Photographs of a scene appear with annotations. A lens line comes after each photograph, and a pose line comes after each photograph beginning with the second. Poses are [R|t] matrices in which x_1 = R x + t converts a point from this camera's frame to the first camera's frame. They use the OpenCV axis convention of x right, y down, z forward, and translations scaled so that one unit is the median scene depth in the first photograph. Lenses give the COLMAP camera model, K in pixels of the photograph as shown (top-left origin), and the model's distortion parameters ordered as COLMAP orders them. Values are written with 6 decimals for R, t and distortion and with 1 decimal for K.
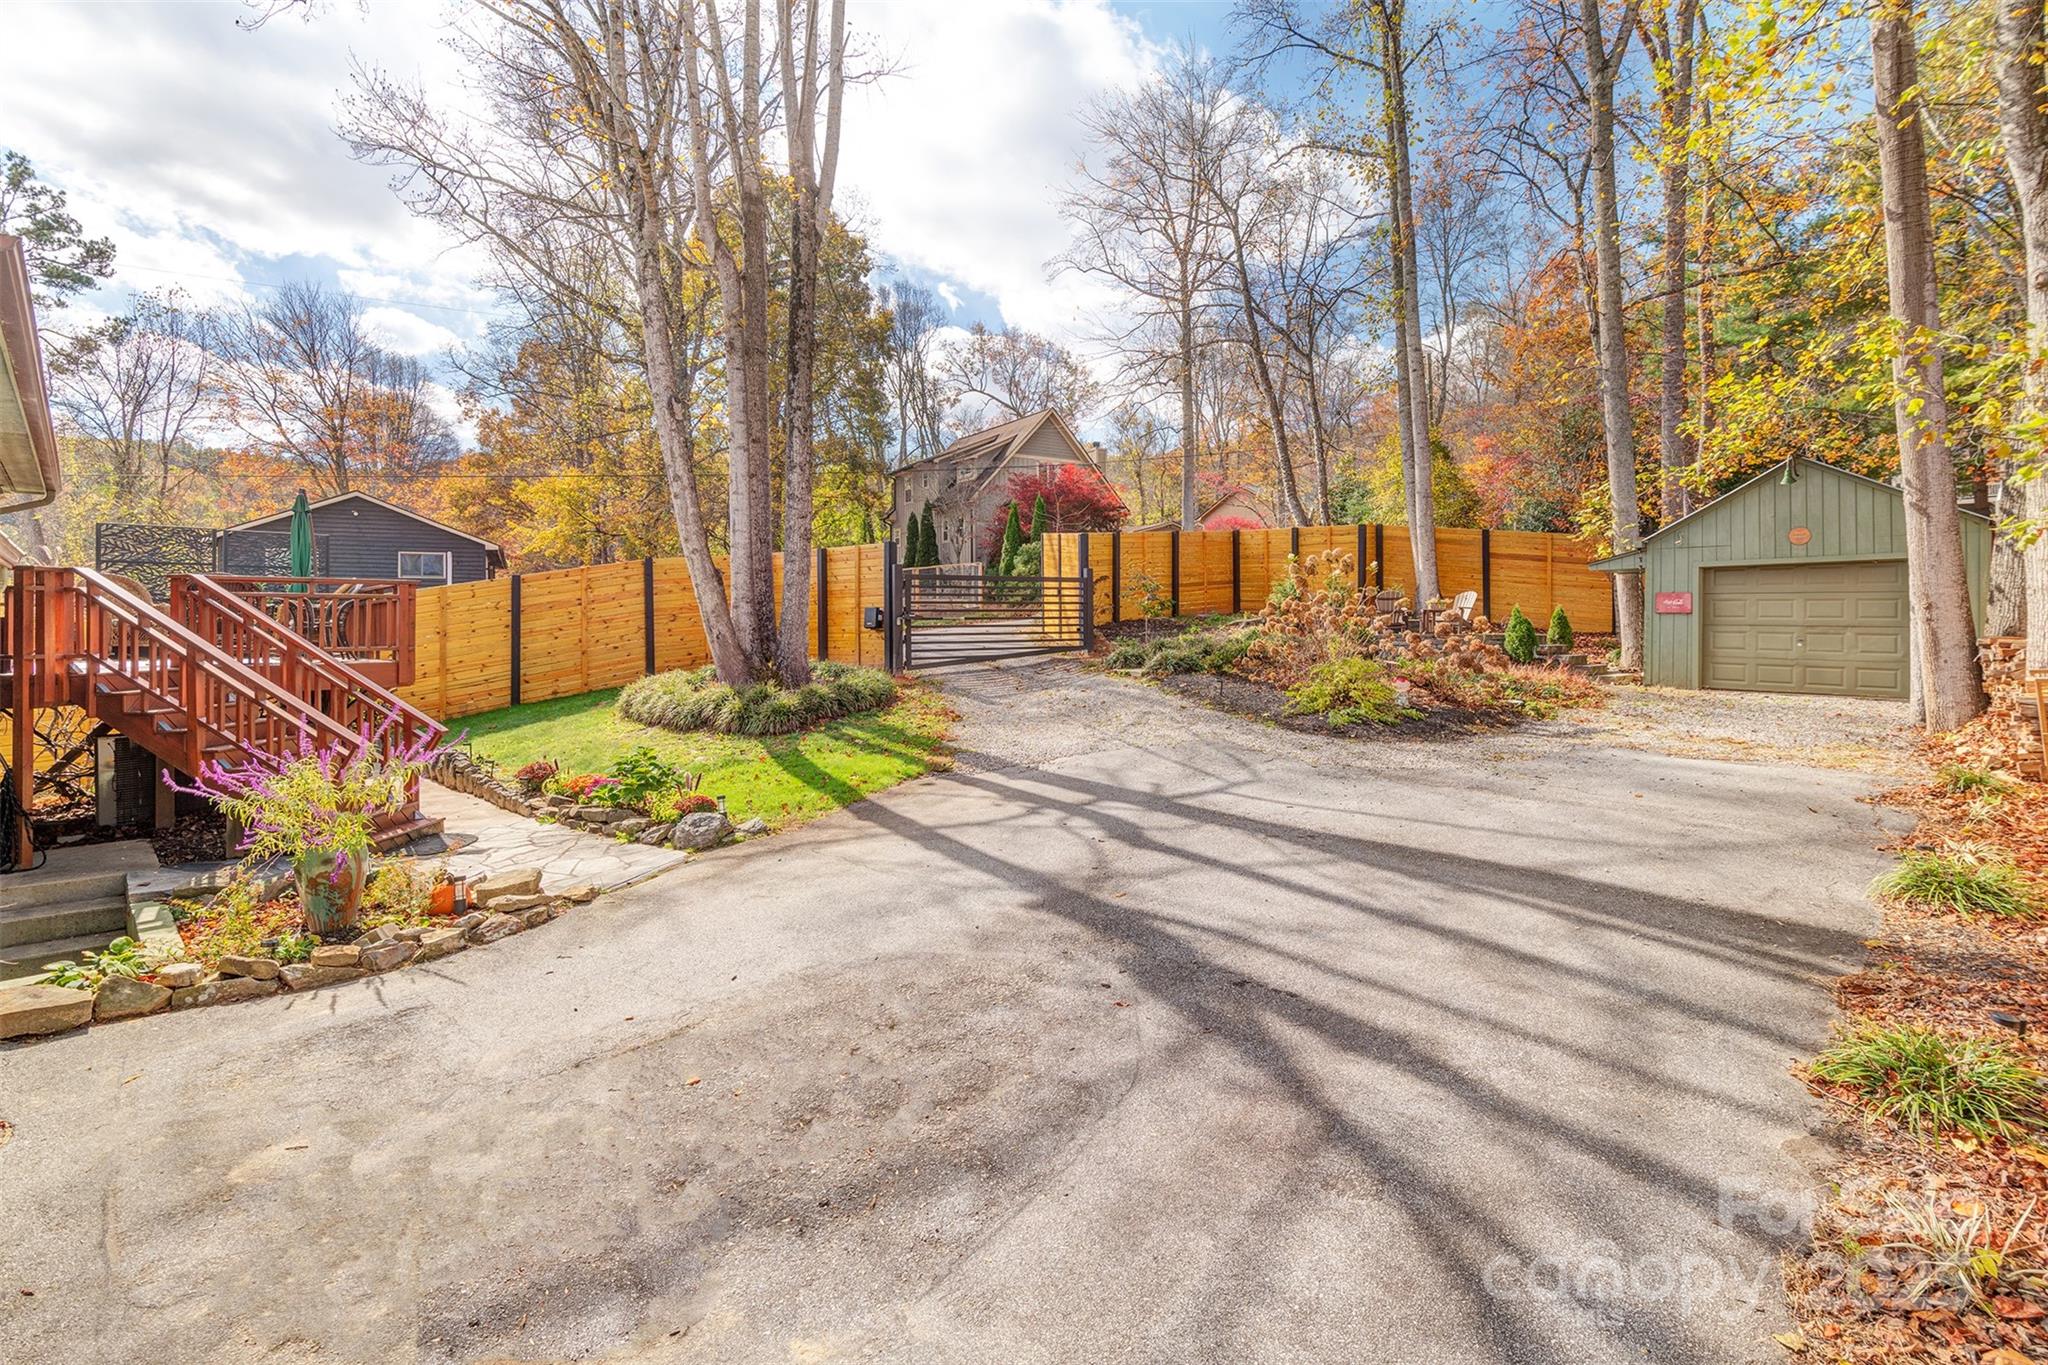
lens RADIAL K [[951.4, 0, 1025.3], [0, 951.4, 650.6], [0, 0, 1]] dist [0.034276, -0.027828]
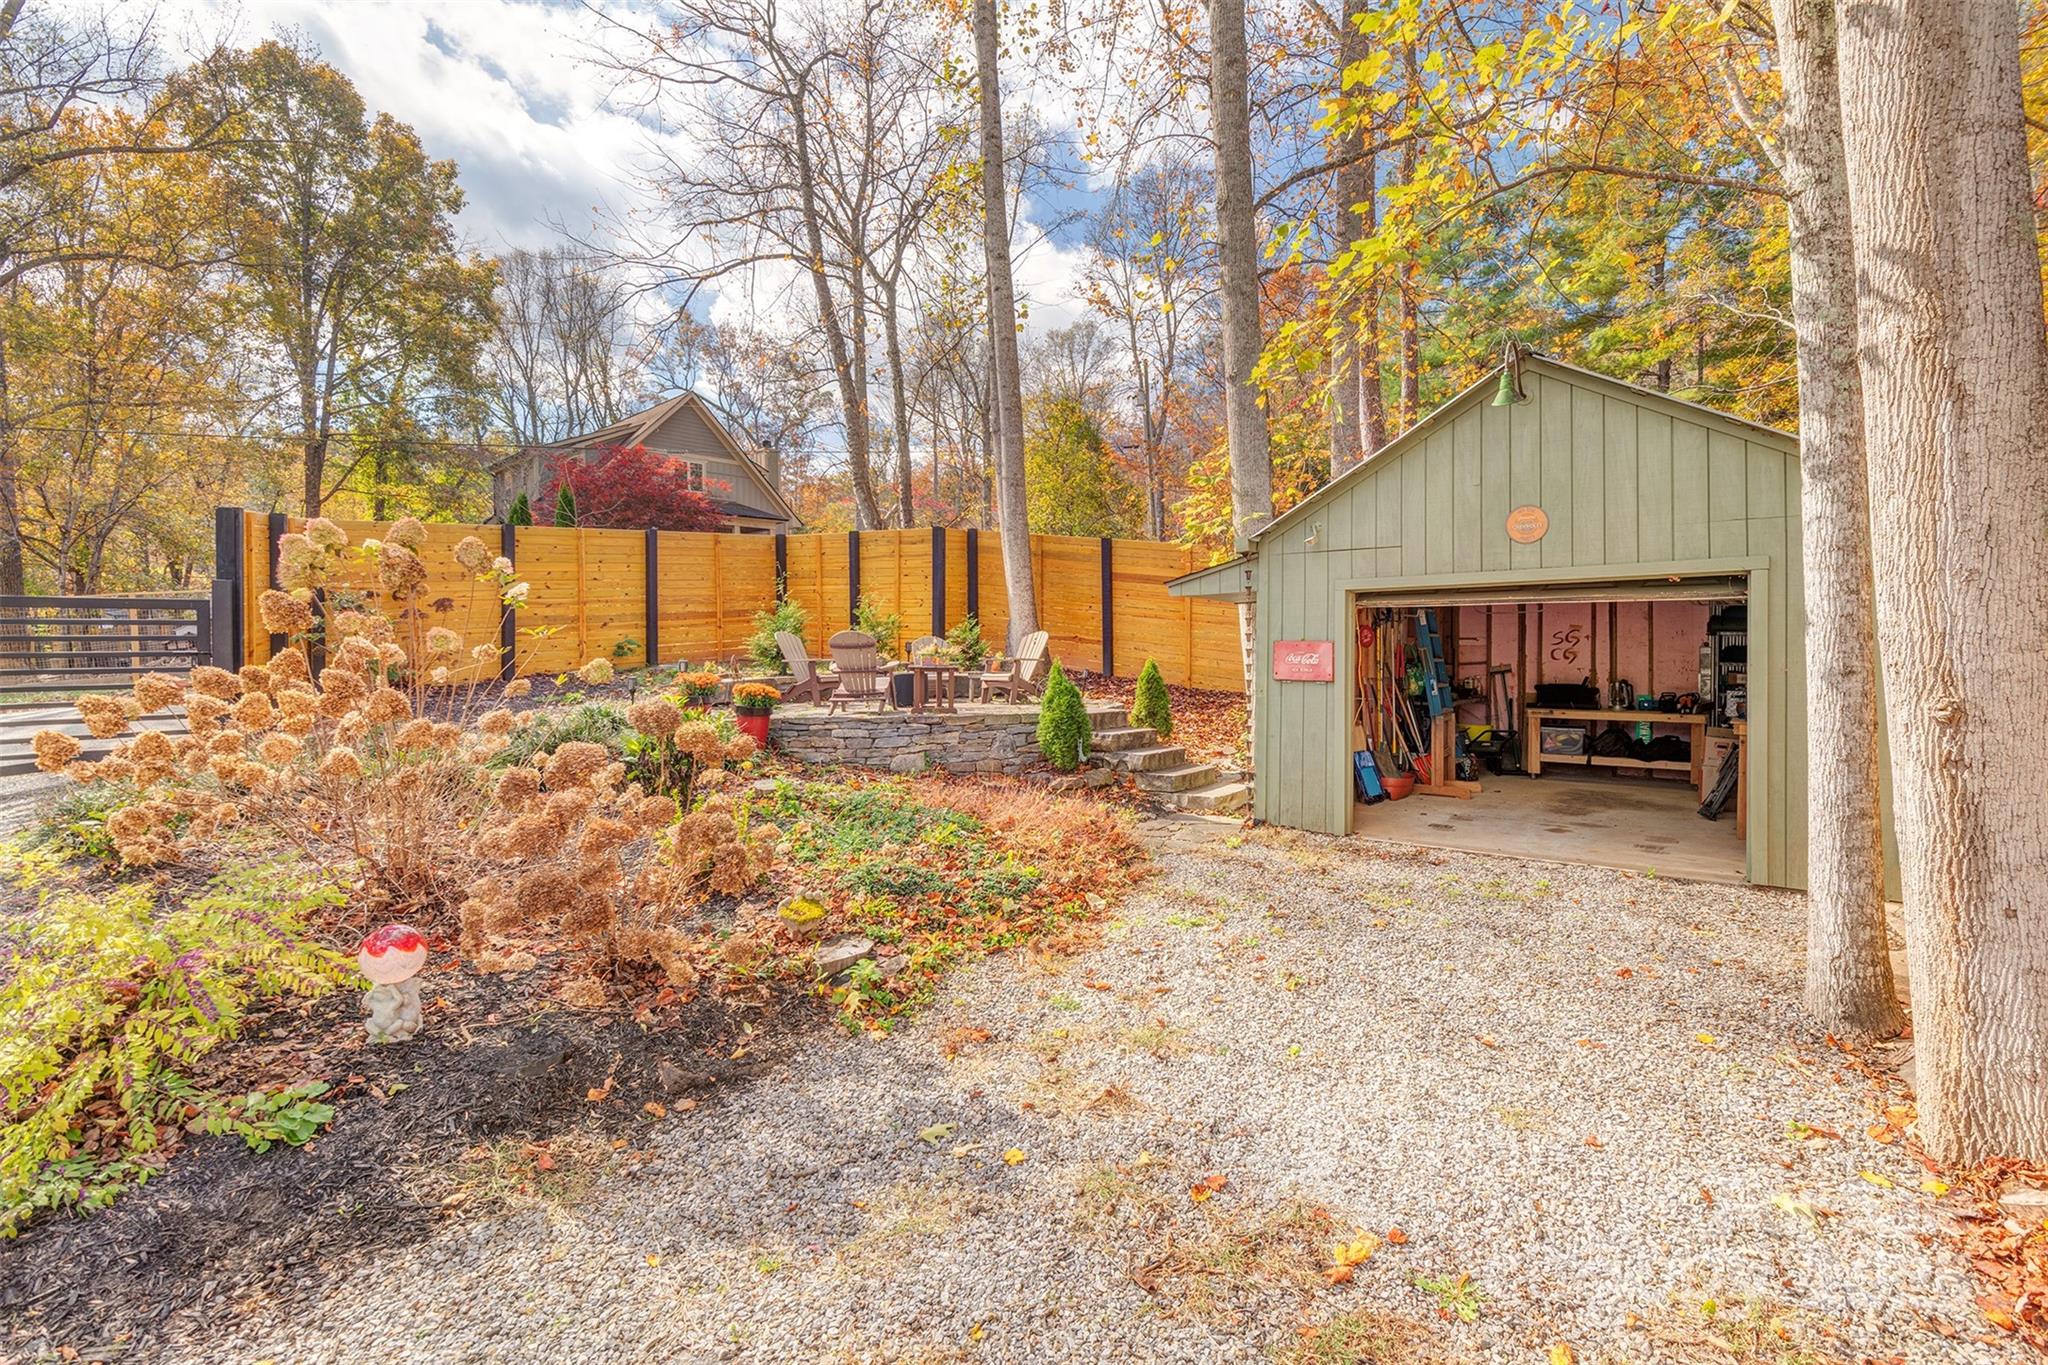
lens RADIAL K [[951.4, 0, 1025.3], [0, 951.4, 650.6], [0, 0, 1]] dist [0.034276, -0.027828]
pose [[0.979322, 0.003037, 0.202286, 0.292644], [0.003717, 0.999448, -0.033003, -0.027262], [-0.202275, 0.033072, 0.978770, 0.370105]]
